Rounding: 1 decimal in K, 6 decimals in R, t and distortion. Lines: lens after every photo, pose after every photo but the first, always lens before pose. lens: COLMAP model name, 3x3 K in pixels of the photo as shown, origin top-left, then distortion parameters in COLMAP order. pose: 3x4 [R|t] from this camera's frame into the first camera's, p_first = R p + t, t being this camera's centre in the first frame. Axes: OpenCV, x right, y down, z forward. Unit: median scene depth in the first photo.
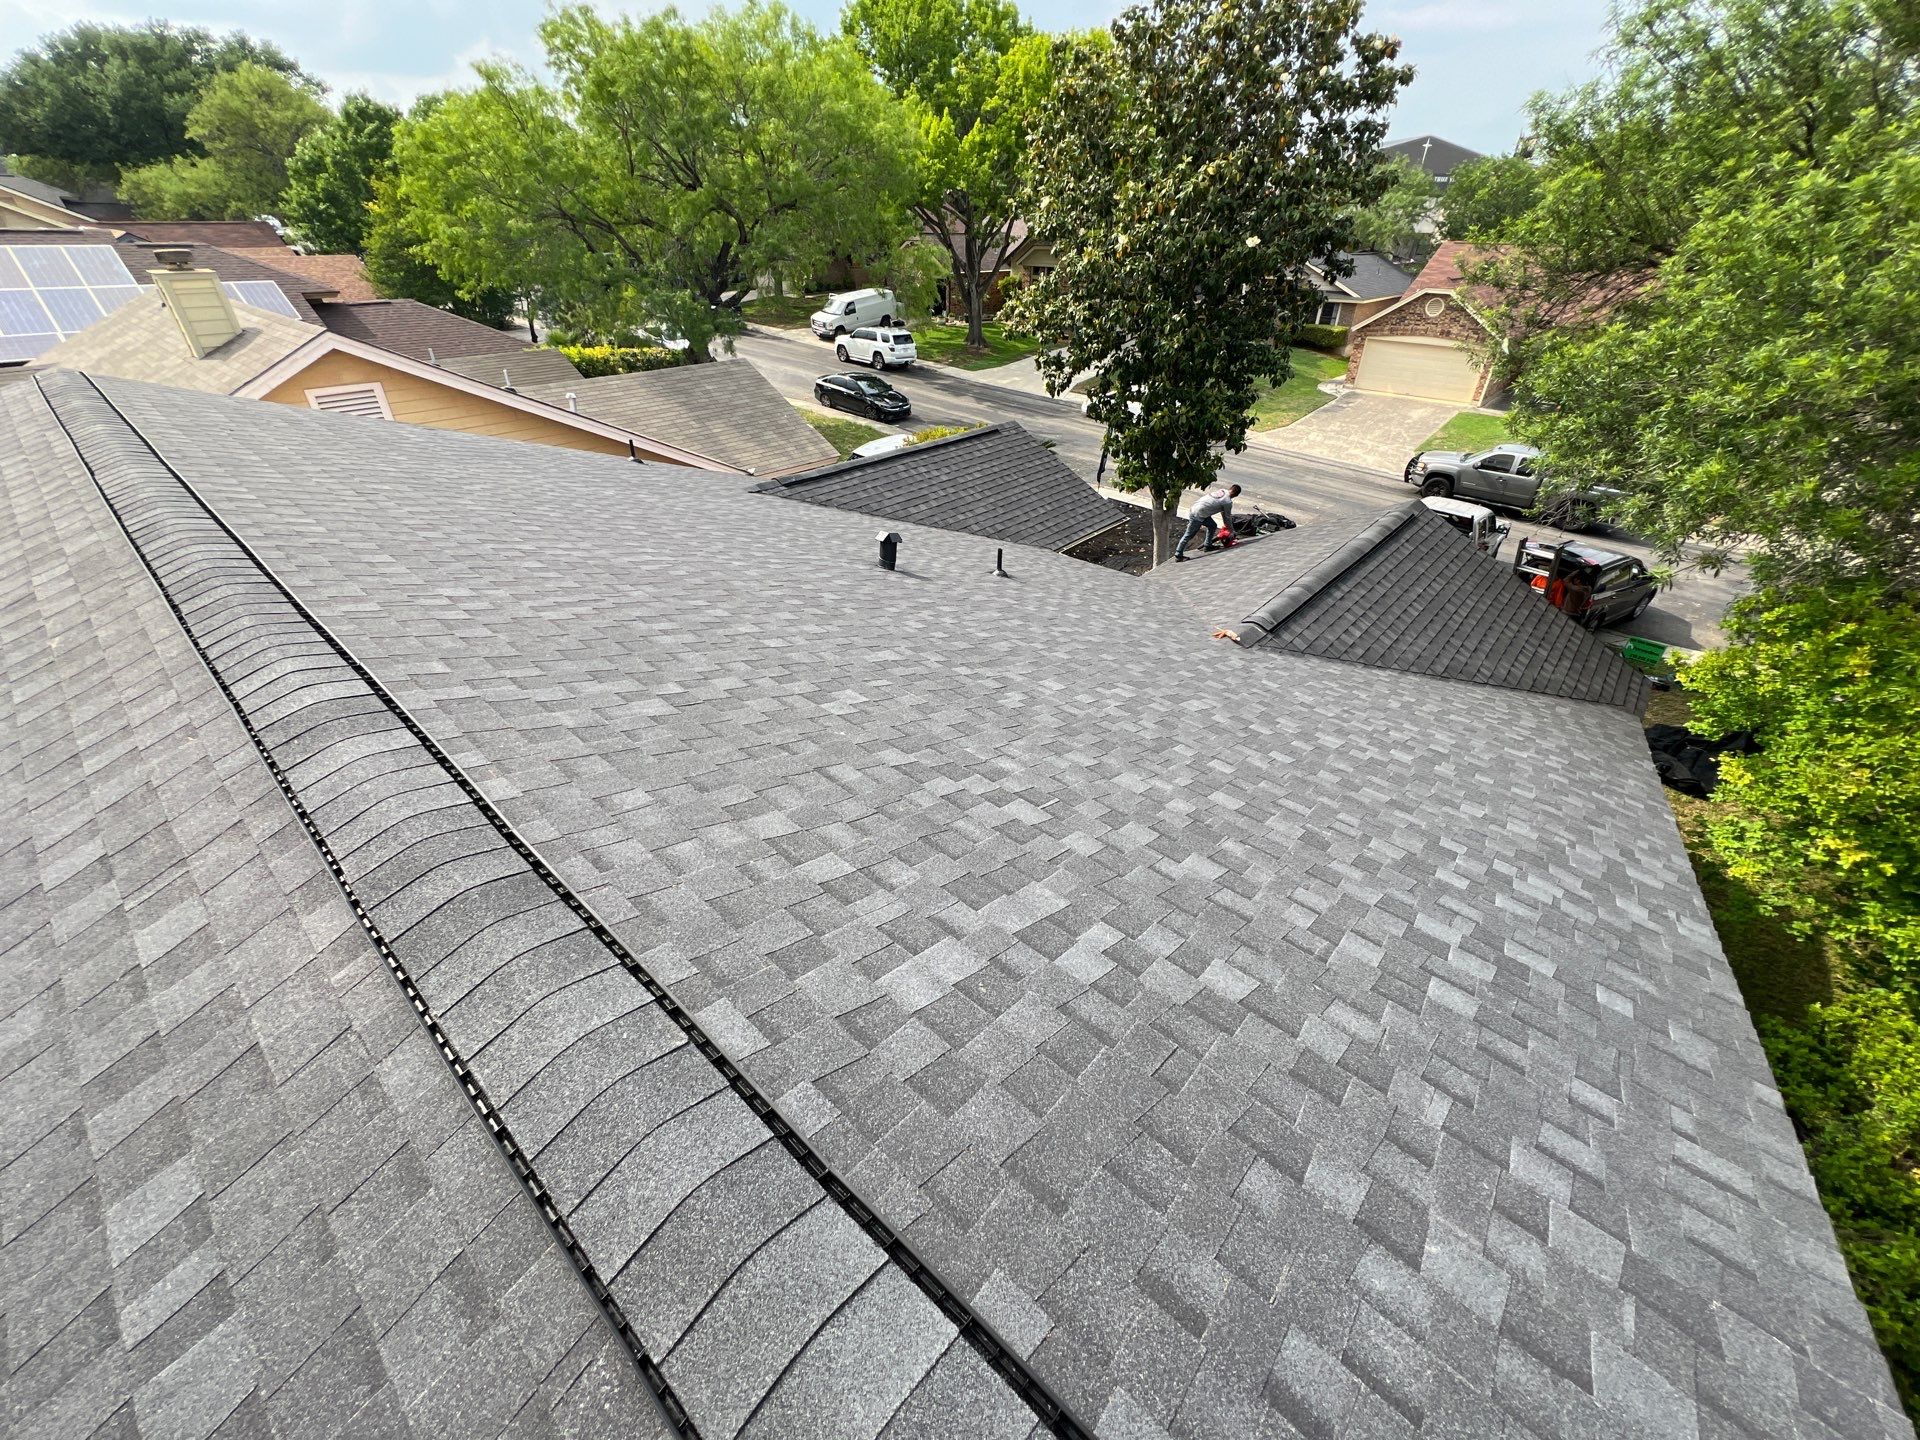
lens RADIAL K [[781.3, 0, 960.0], [0, 781.3, 720.0], [0, 0, 1]] dist [0.001037, 0.000300]
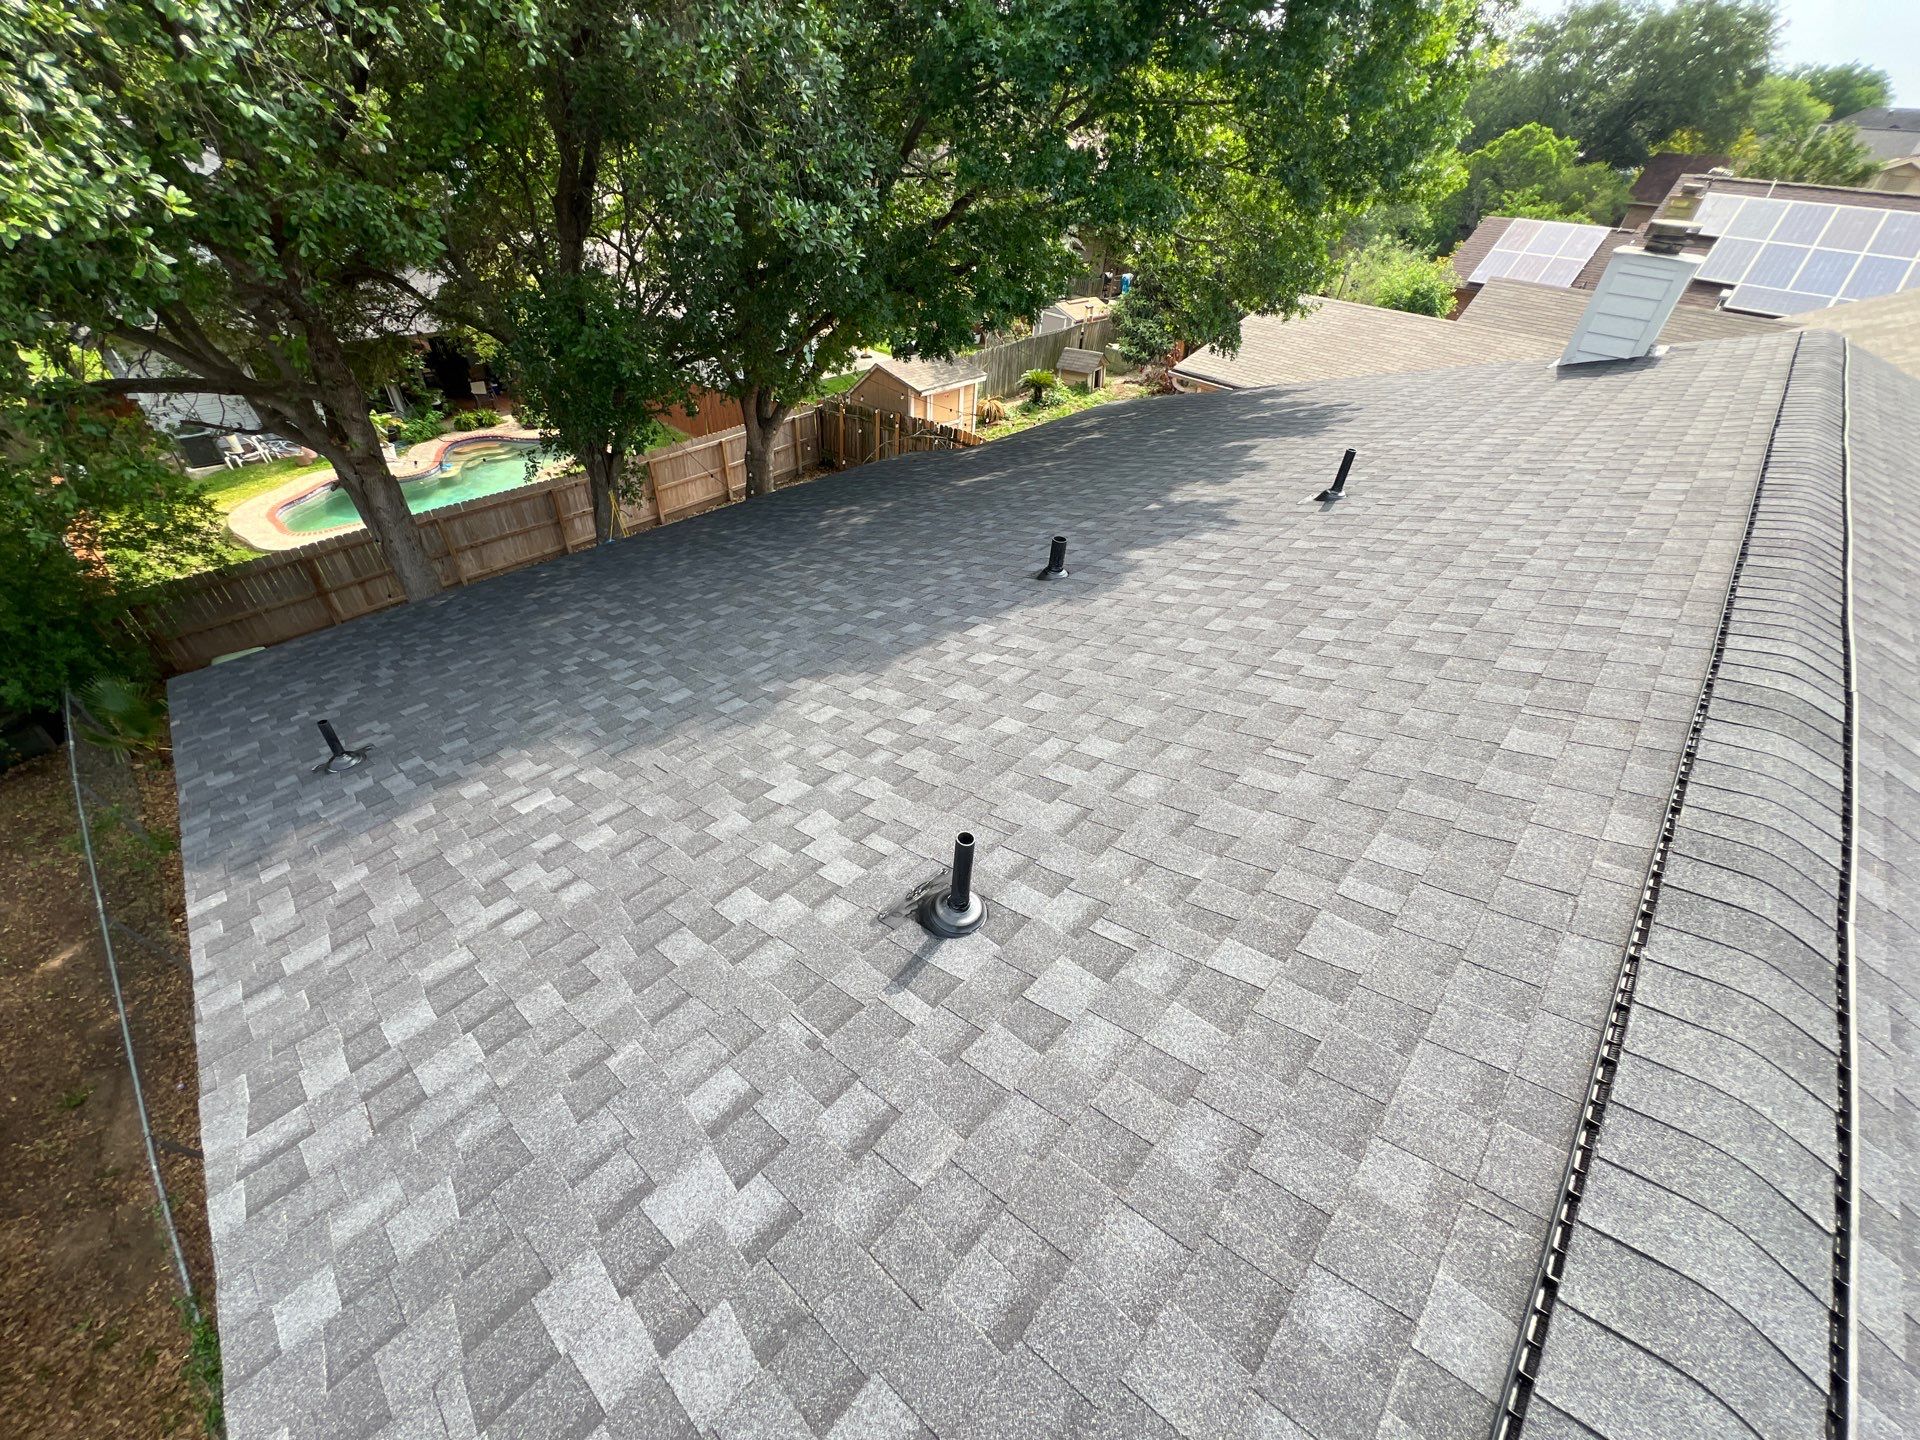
lens RADIAL K [[781.3, 0, 960.0], [0, 781.3, 720.0], [0, 0, 1]] dist [0.001037, 0.000300]
pose [[-0.028028, 0.614022, -0.788791, -0.006214], [-0.588361, 0.627799, 0.509607, 0.122097], [0.808112, 0.478378, 0.343670, -0.169564]]
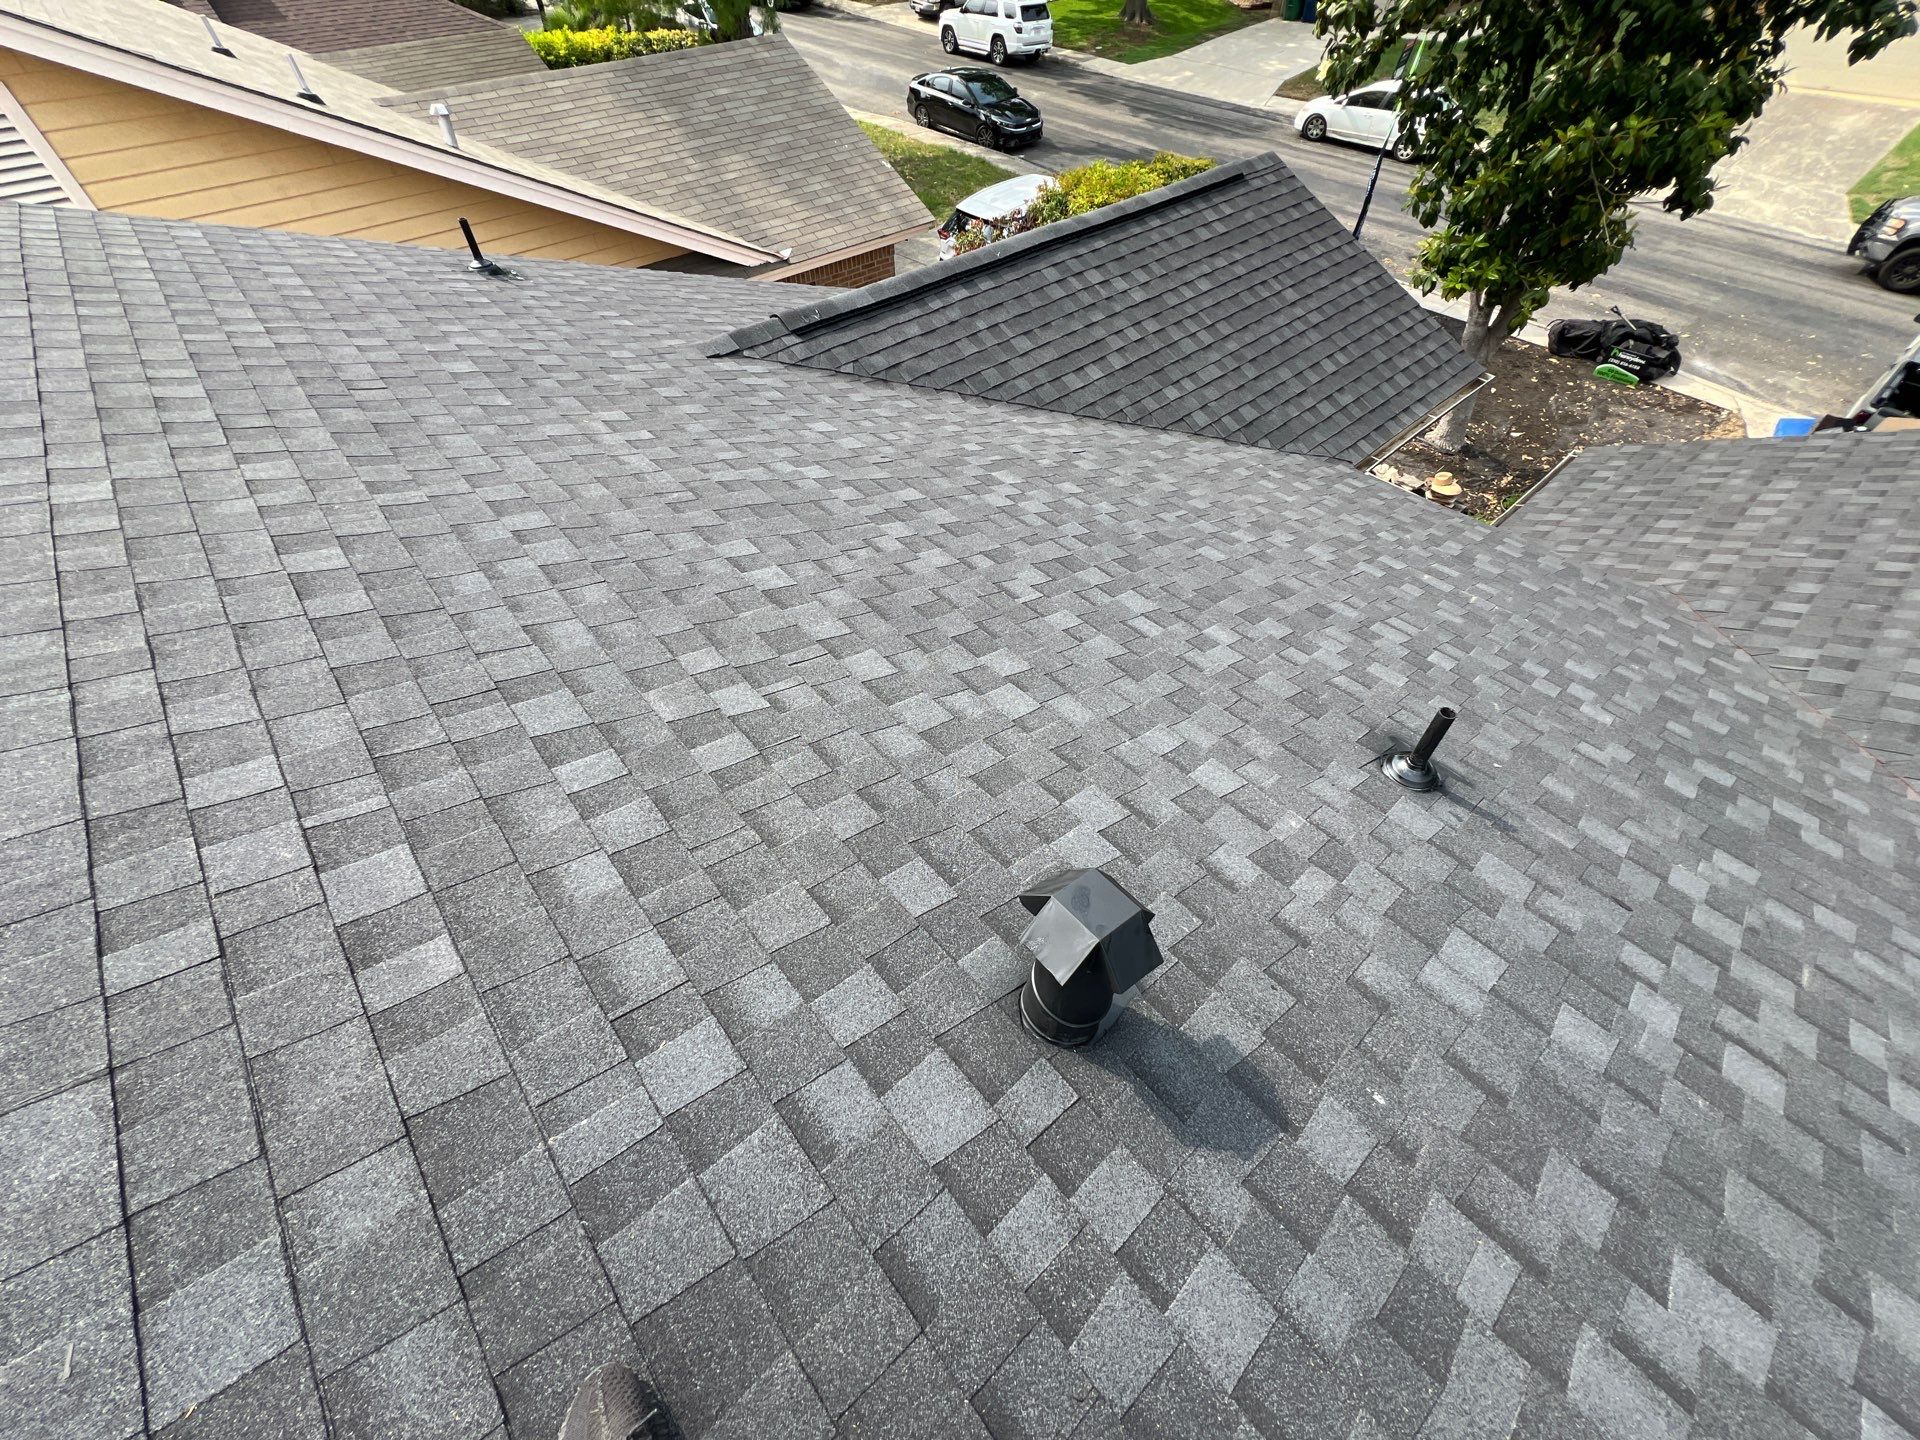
lens RADIAL K [[781.3, 0, 960.0], [0, 781.3, 720.0], [0, 0, 1]] dist [0.001037, 0.000300]
pose [[0.991684, 0.067671, -0.109470, -0.045493], [-0.036087, 0.962687, 0.268201, -0.142844], [0.123535, -0.262020, 0.957123, 0.356657]]
